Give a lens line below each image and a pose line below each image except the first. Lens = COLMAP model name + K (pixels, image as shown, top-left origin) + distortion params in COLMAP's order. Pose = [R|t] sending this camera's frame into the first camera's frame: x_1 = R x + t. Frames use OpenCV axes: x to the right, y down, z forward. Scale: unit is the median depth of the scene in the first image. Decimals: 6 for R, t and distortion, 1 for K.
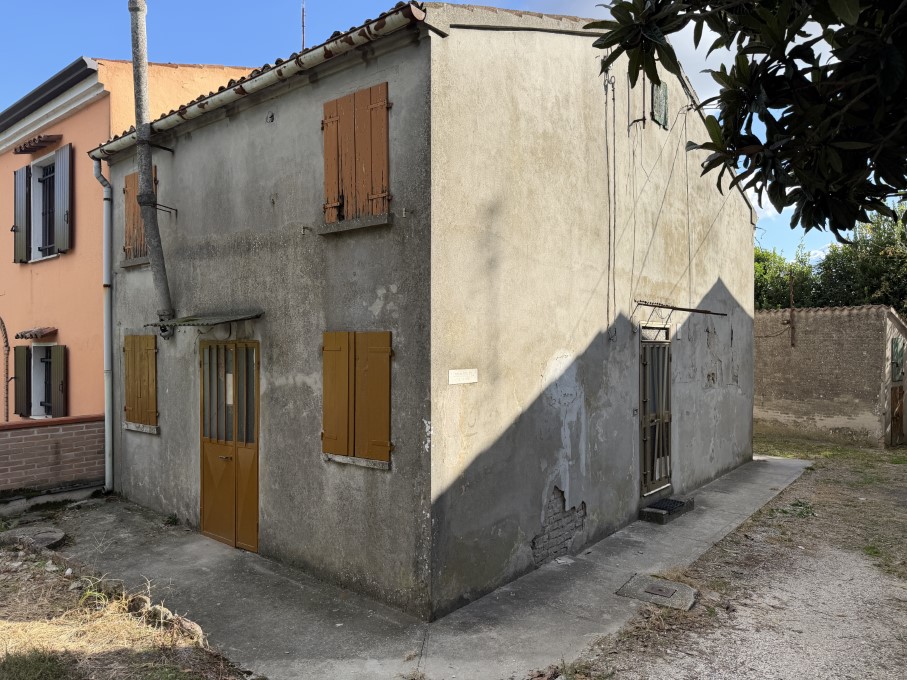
lens RADIAL K [[636.8, 0, 452.8], [0, 636.8, 343.2], [0, 0, 1]] dist [0.051094, -0.017985]
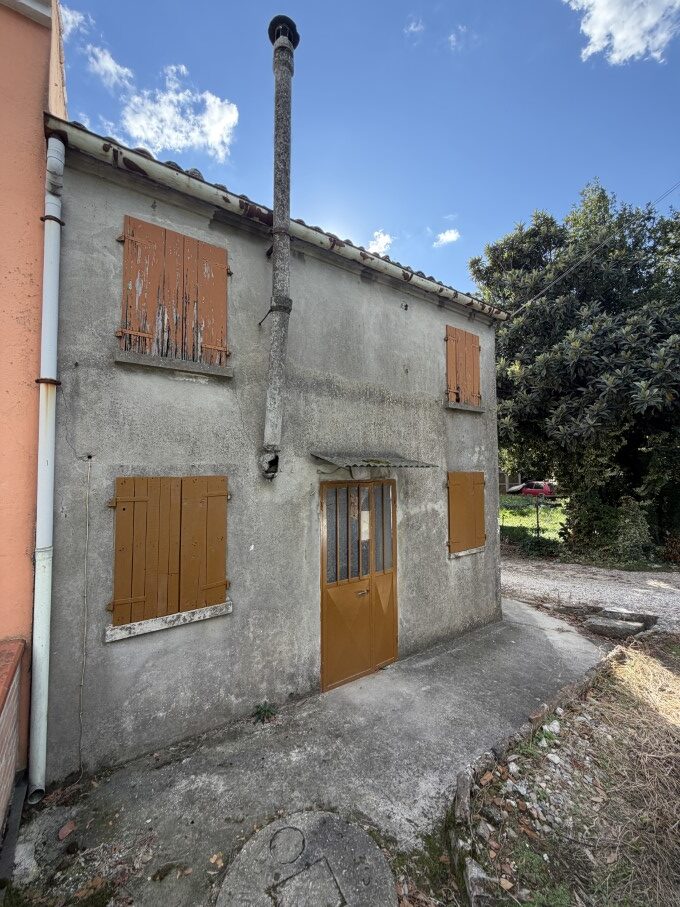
lens RADIAL K [[355.3, 0, 337.4], [0, 355.3, 448.3], [0, 0, 1]] dist [-0.000768, 0.000397]
pose [[0.279976, 0.046850, 0.958863, -1.014848], [-0.000088, 0.998810, -0.048776, -0.031183], [-0.960007, 0.013572, 0.279647, 0.954627]]
